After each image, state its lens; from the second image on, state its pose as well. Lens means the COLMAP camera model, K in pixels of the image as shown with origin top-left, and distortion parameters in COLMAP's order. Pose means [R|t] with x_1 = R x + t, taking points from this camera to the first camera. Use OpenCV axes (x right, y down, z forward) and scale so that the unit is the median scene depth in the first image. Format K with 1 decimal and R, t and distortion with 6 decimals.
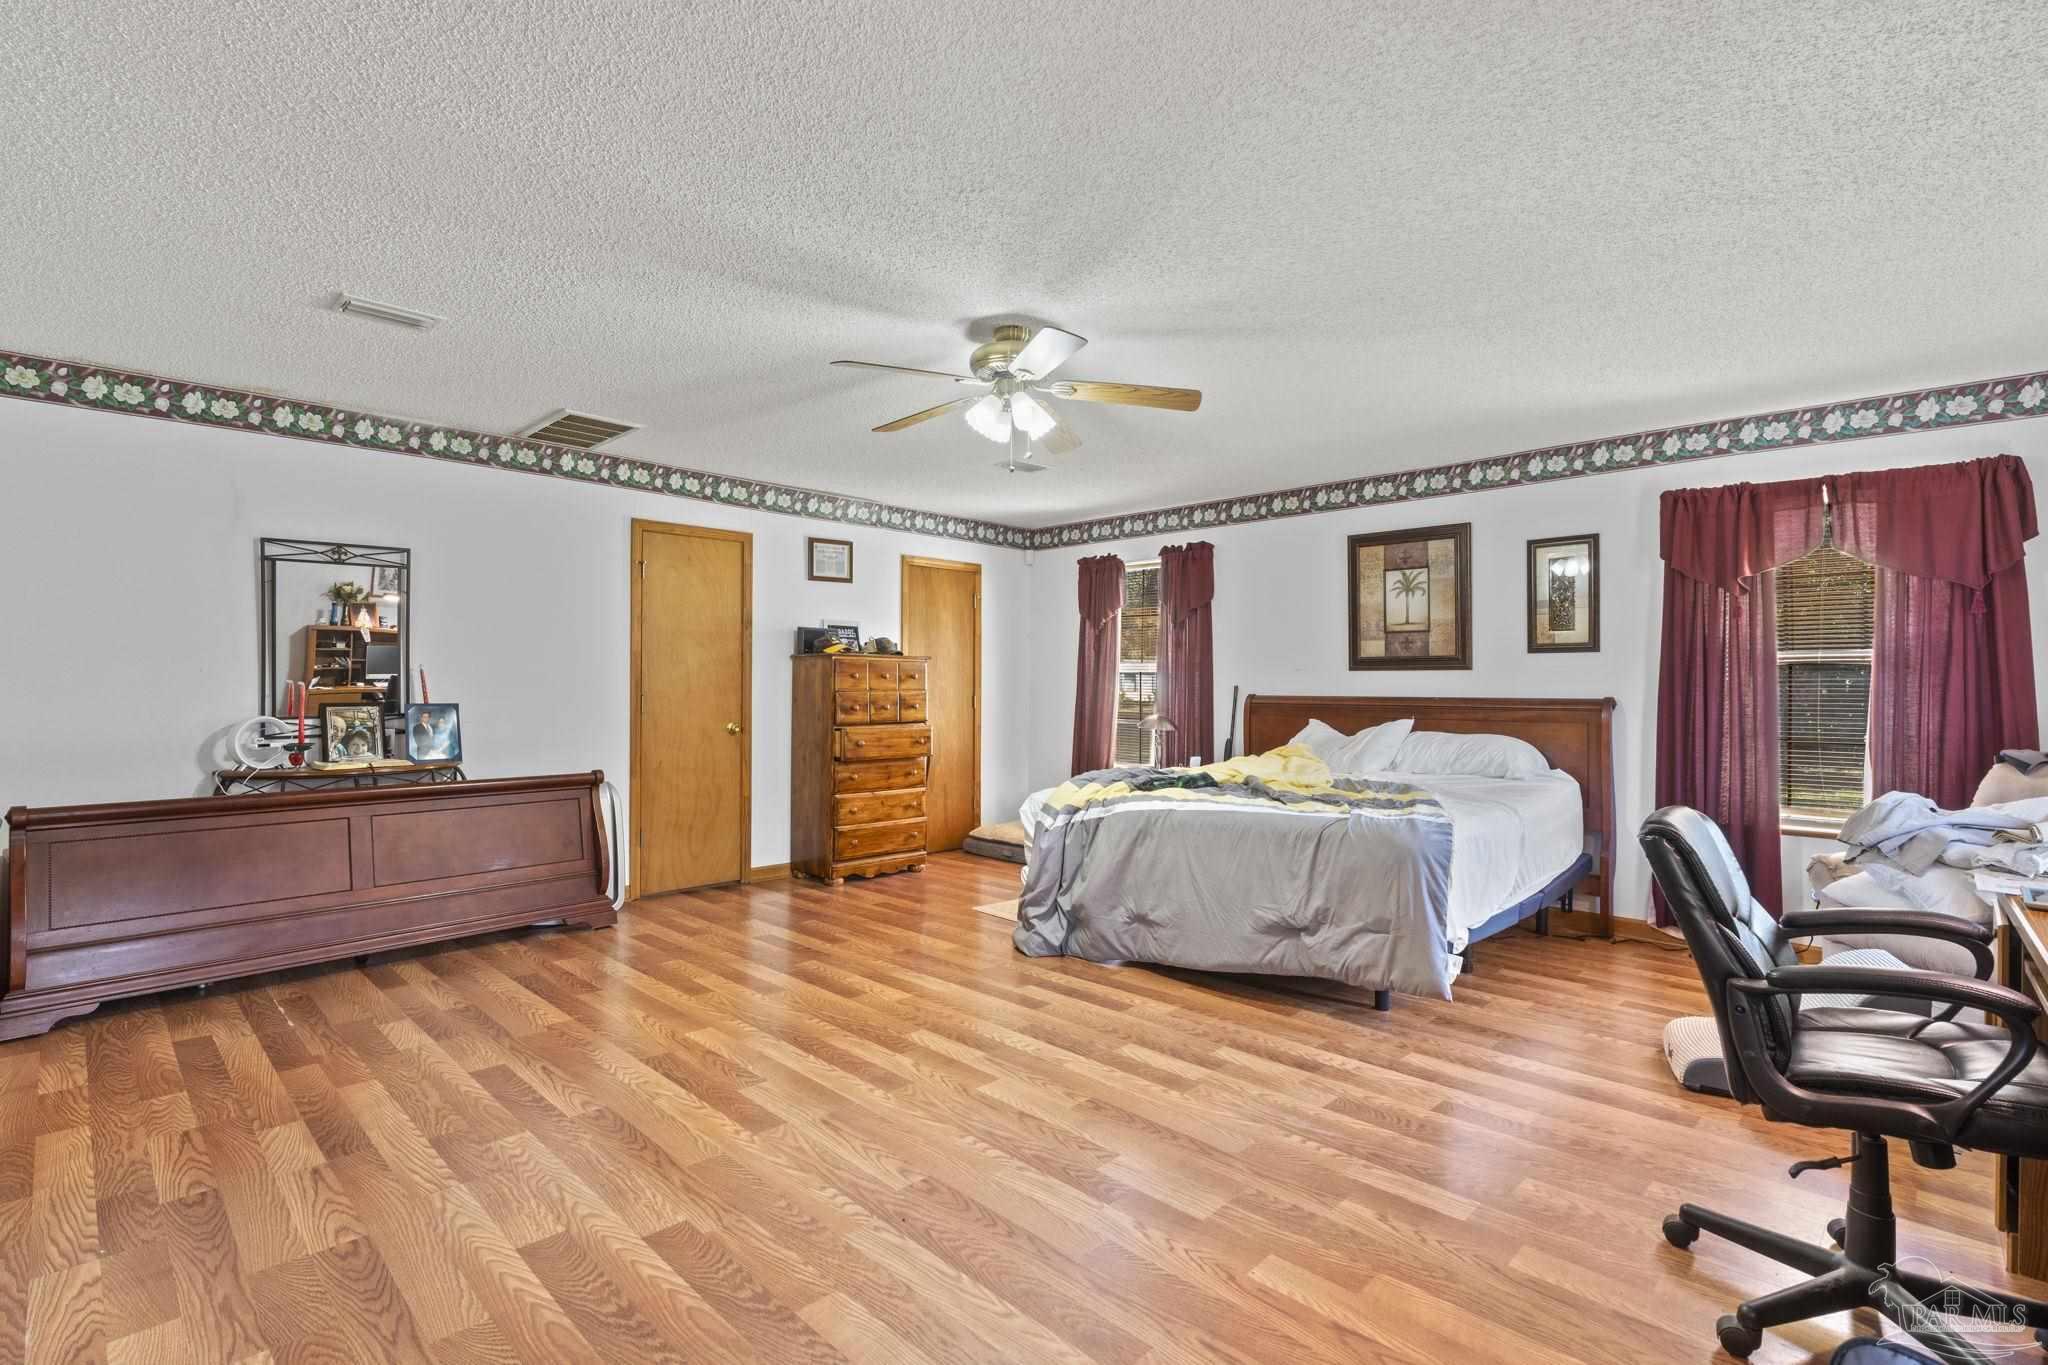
lens RADIAL K [[940.1, 0, 1021.4], [0, 940.1, 681.3], [0, 0, 1]] dist [-0.002839, 0.000121]
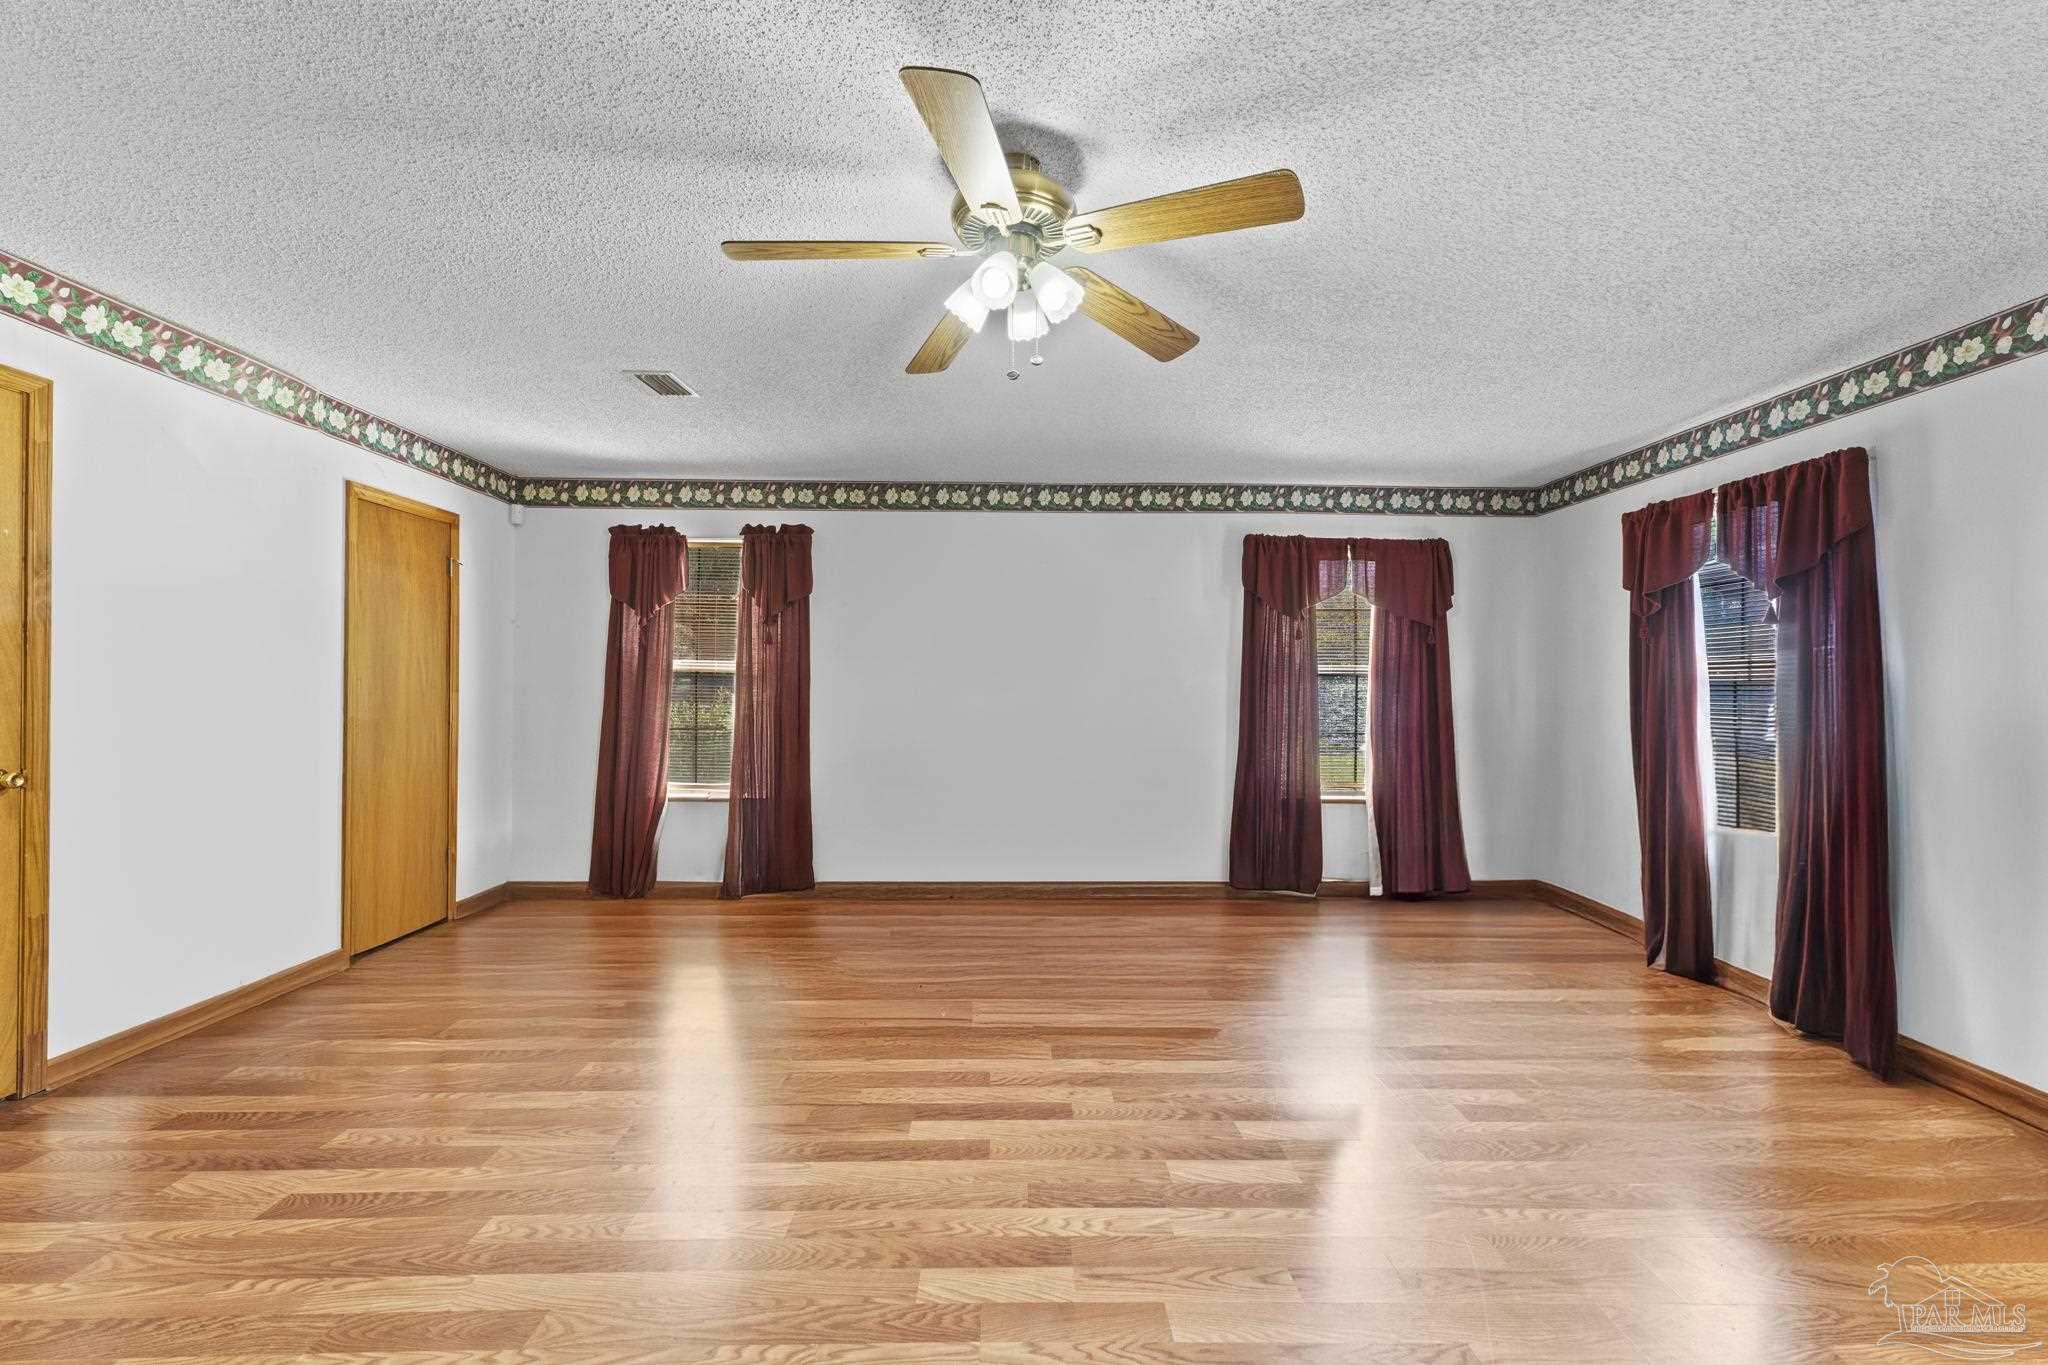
lens RADIAL K [[857.4, 0, 1026.2], [0, 857.4, 692.6], [0, 0, 1]] dist [0.008536, 0.000311]
pose [[0.701273, -0.003991, 0.712882, -0.226701], [-0.006578, 0.999906, 0.012069, -0.003877], [-0.712862, -0.013153, 0.701181, 0.286324]]
